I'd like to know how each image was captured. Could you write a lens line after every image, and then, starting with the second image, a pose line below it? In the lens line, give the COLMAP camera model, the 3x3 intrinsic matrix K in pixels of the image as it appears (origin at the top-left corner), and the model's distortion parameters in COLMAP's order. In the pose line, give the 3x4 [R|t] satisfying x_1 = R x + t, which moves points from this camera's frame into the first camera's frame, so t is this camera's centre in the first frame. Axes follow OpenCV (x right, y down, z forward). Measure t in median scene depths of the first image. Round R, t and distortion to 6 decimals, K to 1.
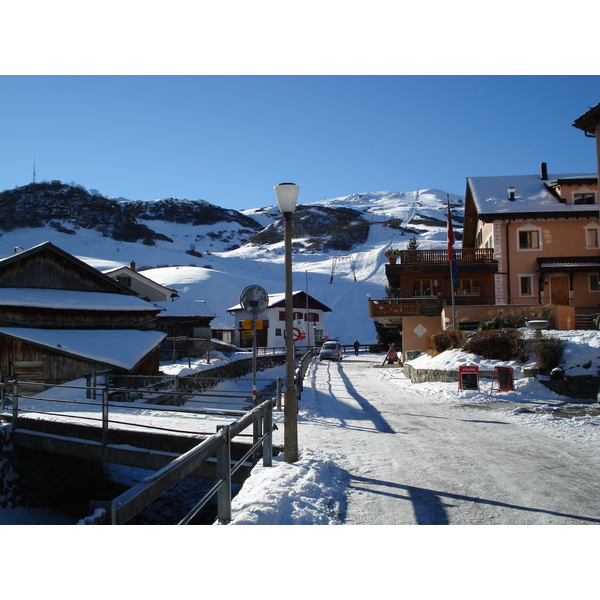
lens RADIAL K [[716.7, 0, 300.0], [0, 716.7, 300.0], [0, 0, 1]] dist [-0.100142, 0.002845]
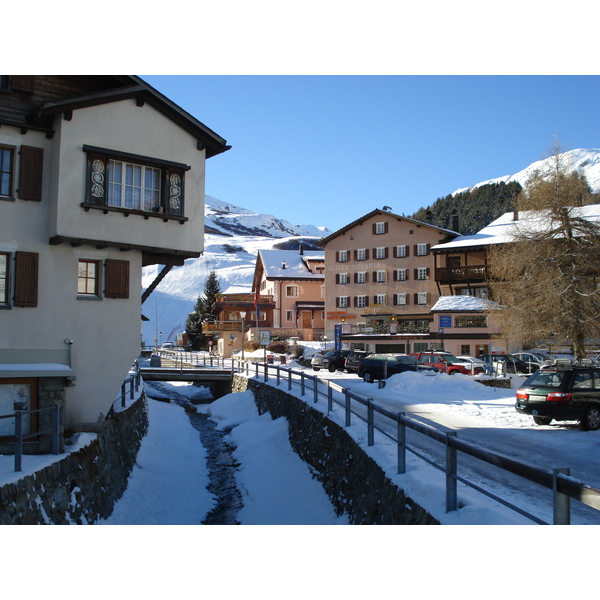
lens RADIAL K [[716.7, 0, 300.0], [0, 716.7, 300.0], [0, 0, 1]] dist [-0.100142, 0.002845]
pose [[0.945491, 0.030668, 0.324201, -0.274915], [-0.030771, 0.999515, -0.004809, -0.054329], [-0.324191, -0.005429, 0.945976, -0.812473]]
